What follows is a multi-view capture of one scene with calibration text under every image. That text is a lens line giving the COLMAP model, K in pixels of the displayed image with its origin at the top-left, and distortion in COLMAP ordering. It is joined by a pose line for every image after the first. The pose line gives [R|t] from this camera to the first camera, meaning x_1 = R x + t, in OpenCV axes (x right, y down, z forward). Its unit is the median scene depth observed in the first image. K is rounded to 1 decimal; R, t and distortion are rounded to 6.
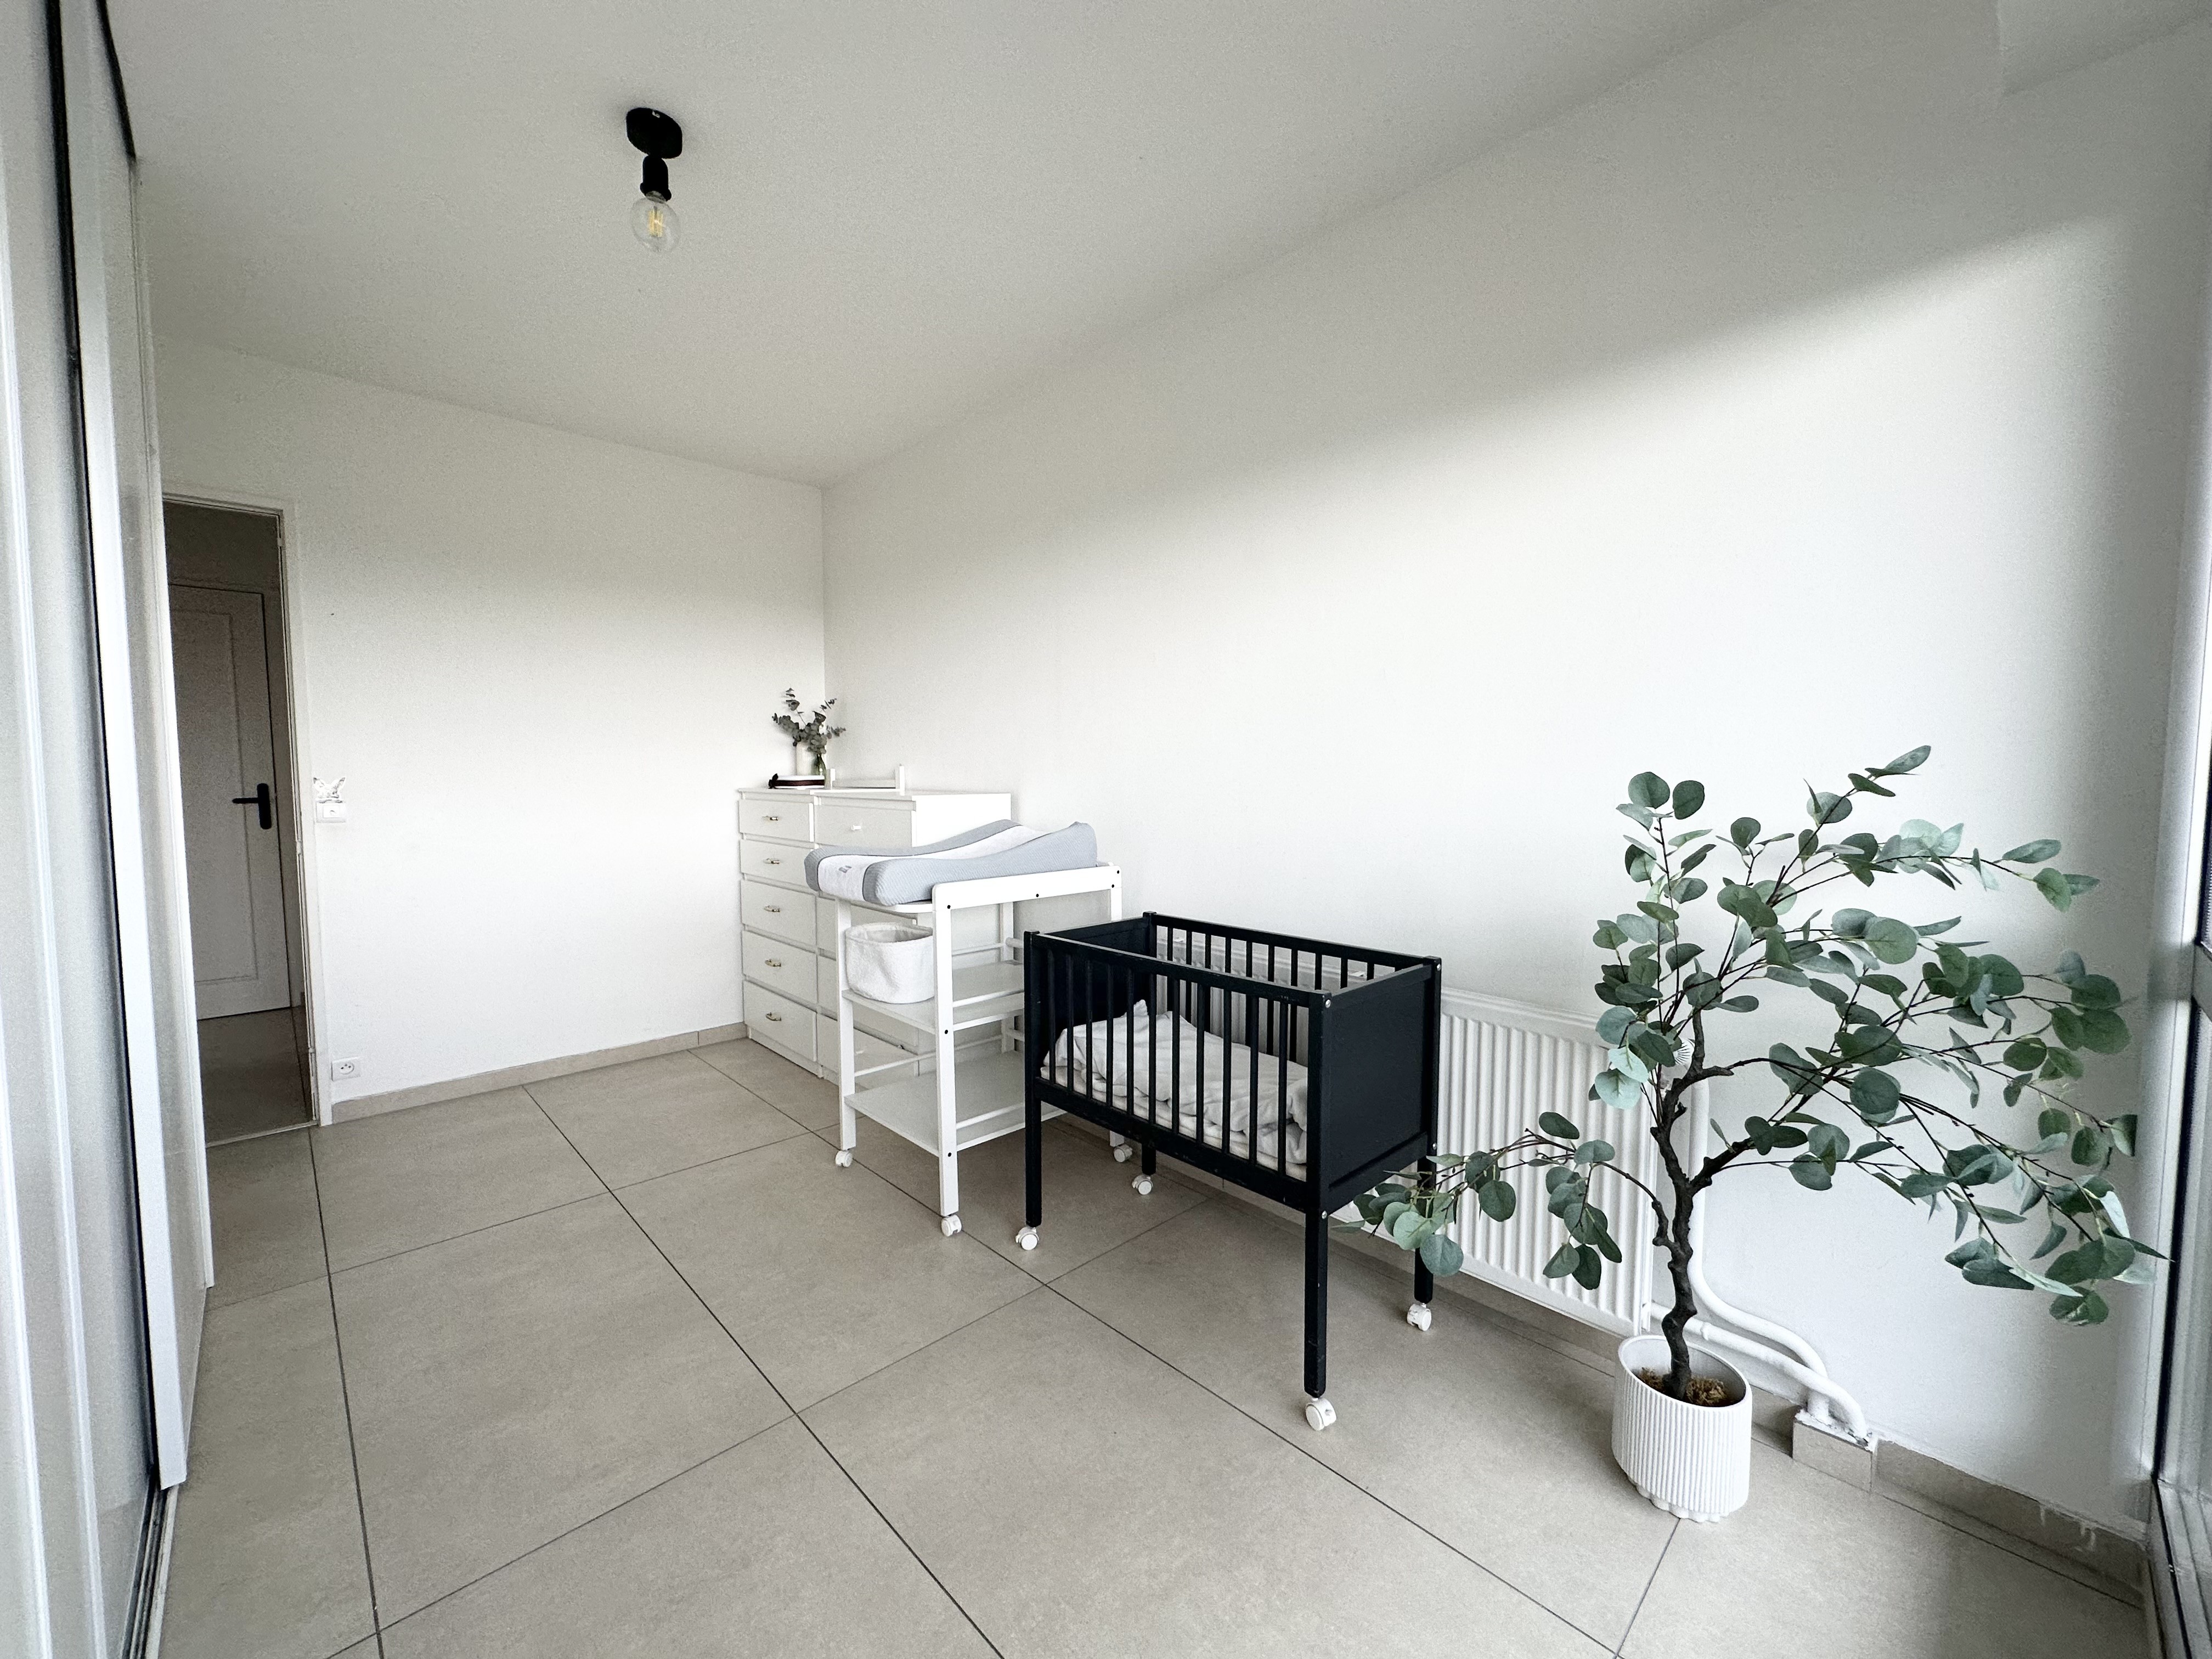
lens RADIAL K [[883.8, 0, 1106.0], [0, 883.8, 829.5], [0, 0, 1]] dist [-0.004377, 0.000930]
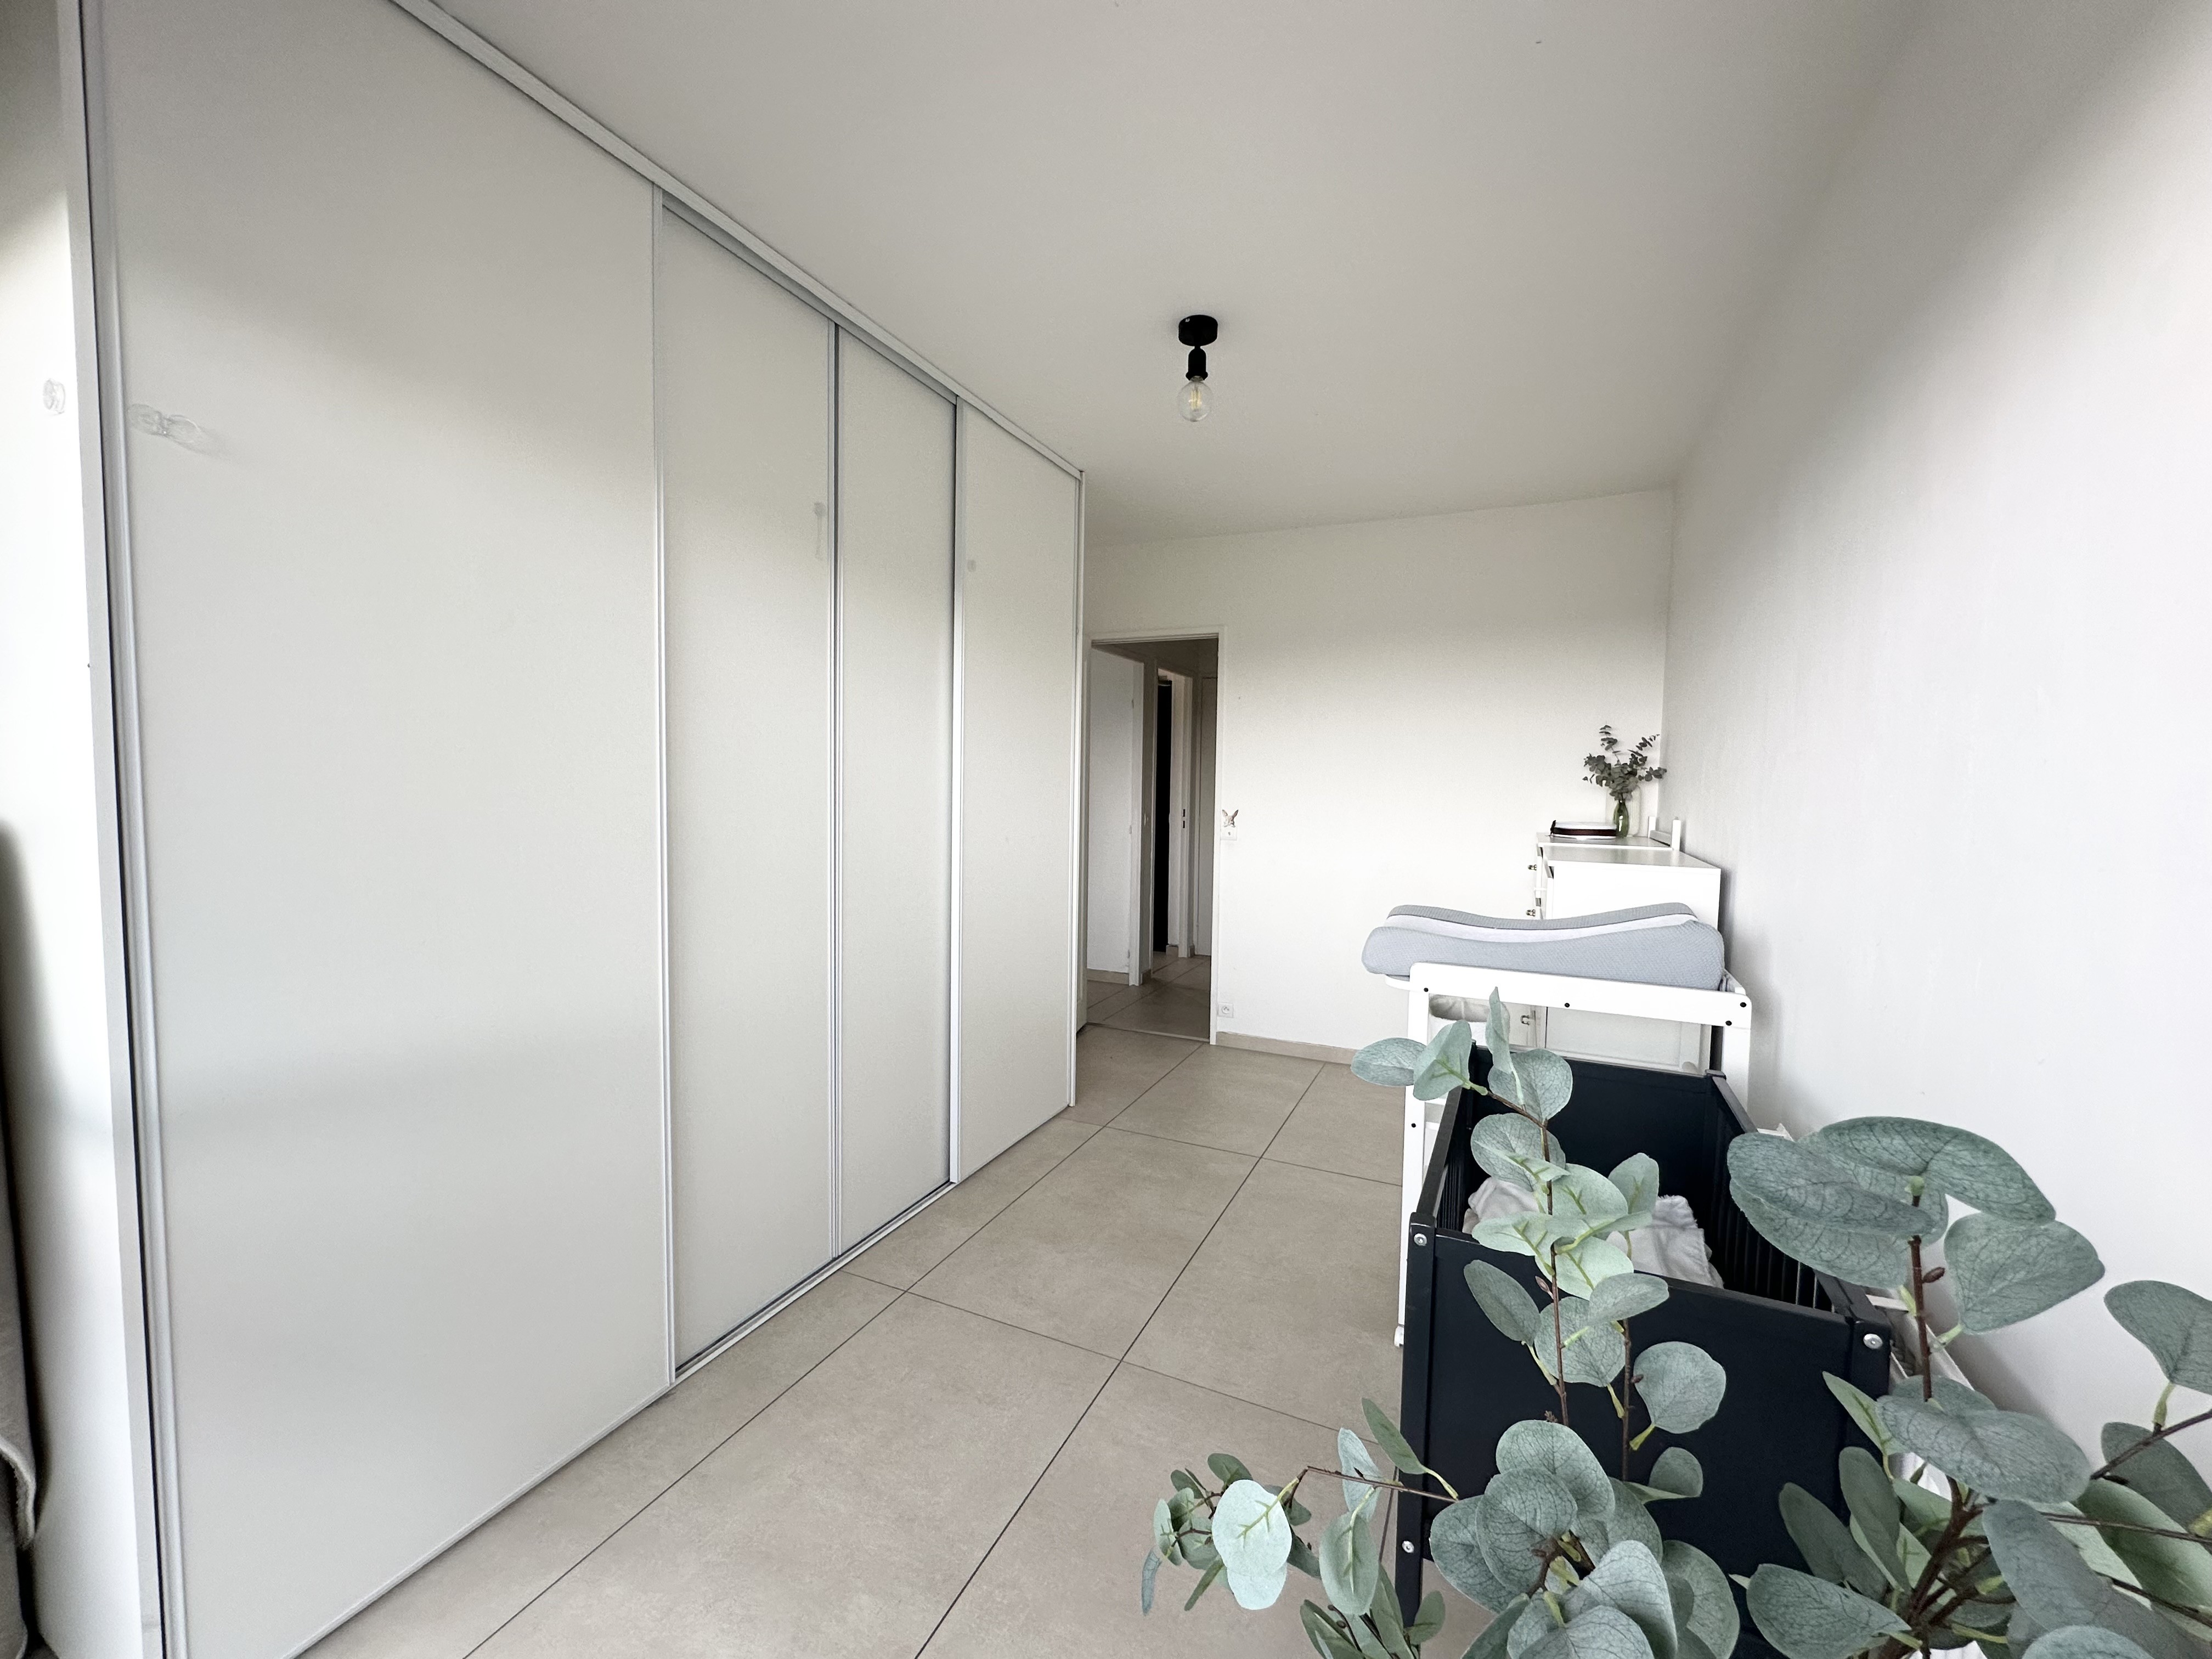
lens RADIAL K [[883.8, 0, 1106.0], [0, 883.8, 829.5], [0, 0, 1]] dist [-0.004377, 0.000930]
pose [[0.352870, 0.060487, -0.933715, 0.416763], [-0.076521, 0.996431, 0.035631, -0.063539], [0.932538, 0.058875, 0.356239, 0.282899]]
